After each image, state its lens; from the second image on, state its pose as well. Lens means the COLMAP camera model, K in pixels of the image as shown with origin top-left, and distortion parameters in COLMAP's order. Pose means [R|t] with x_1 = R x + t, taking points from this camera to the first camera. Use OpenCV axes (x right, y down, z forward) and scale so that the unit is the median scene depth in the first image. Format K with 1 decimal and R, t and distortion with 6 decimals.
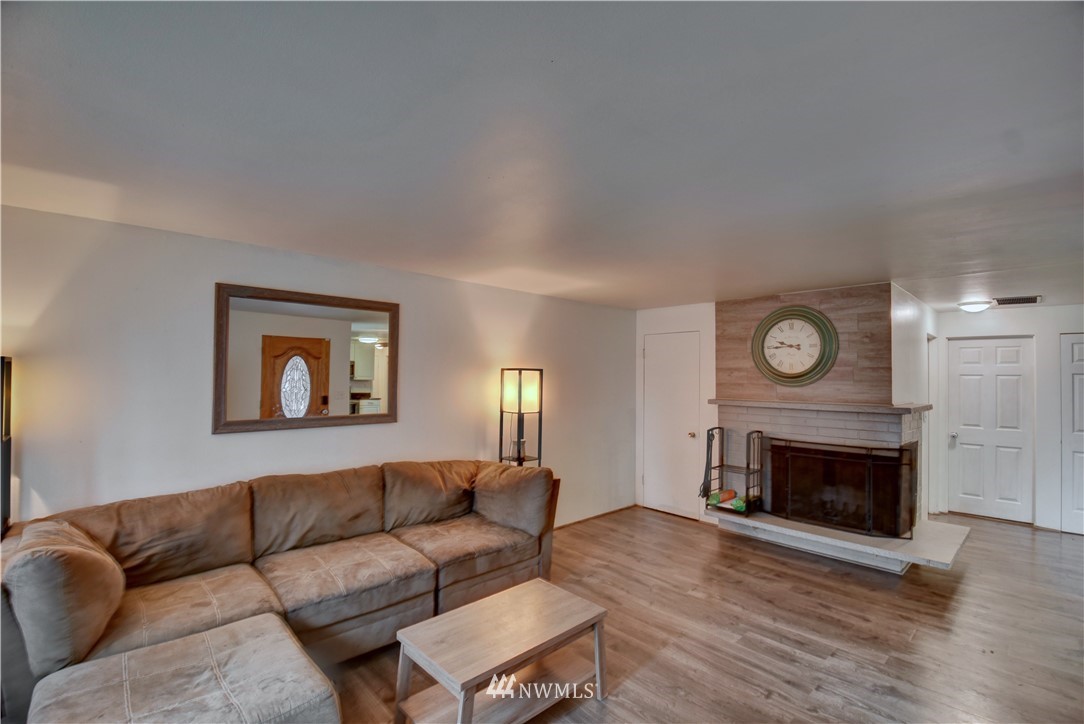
lens RADIAL K [[468.7, 0, 546.3], [0, 468.7, 370.7], [0, 0, 1]] dist [-0.029385, -0.001580]
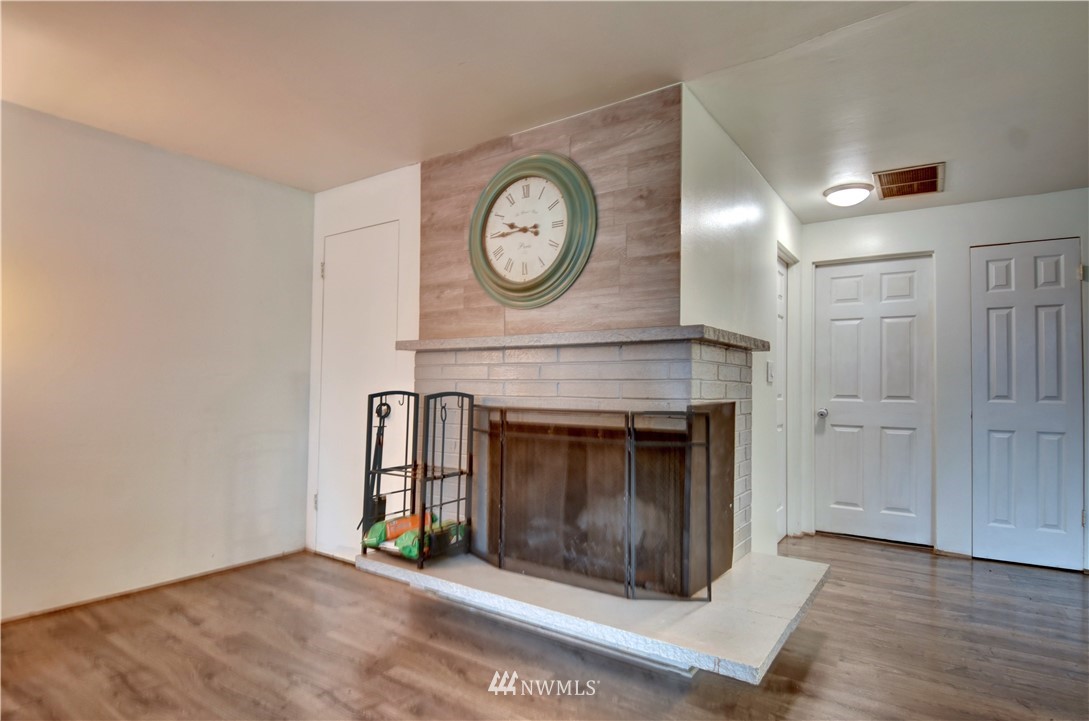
lens RADIAL K [[574.1, 0, 547.3], [0, 574.1, 371.2], [0, 0, 1]] dist [-0.005620, -0.002518]
pose [[0.973864, 0.004398, 0.227088, 0.417731], [-0.004170, 0.999990, -0.001484, 0.108640], [-0.227093, 0.000499, 0.973873, 0.382378]]
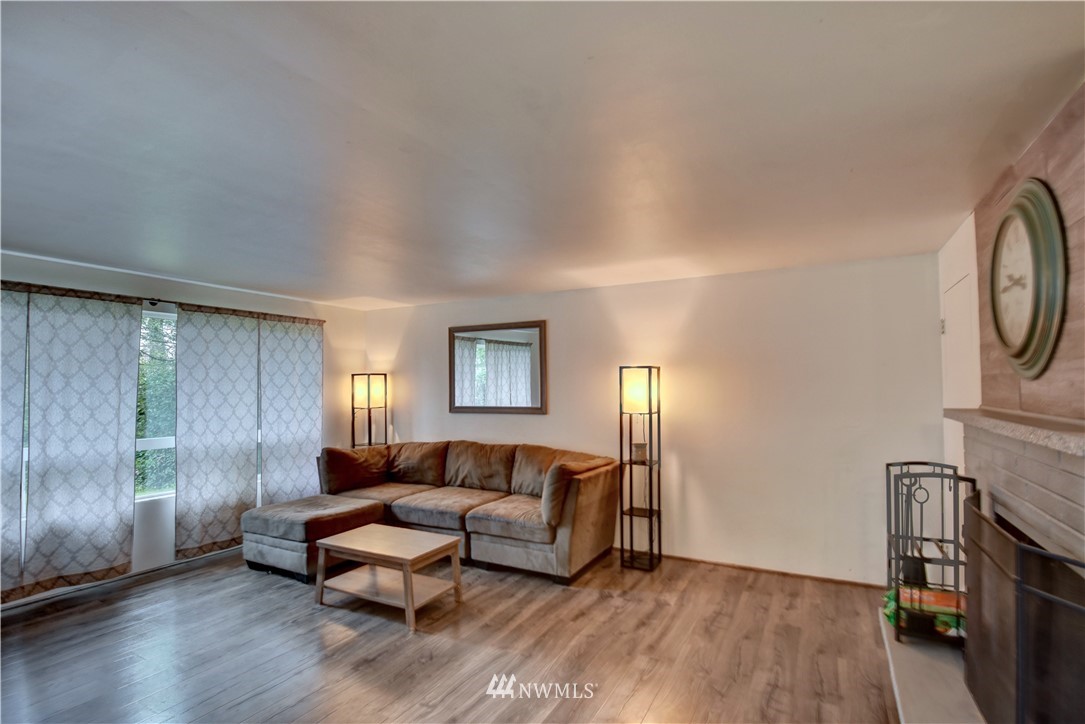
lens RADIAL K [[537.6, 0, 552.9], [0, 537.6, 358.7], [0, 0, 1]] dist [-0.022655, -0.002717]
pose [[0.311497, -0.050970, -0.948879, 0.875941], [0.033034, 0.998538, -0.042793, 0.019857], [0.949673, -0.018015, 0.312726, 0.473433]]
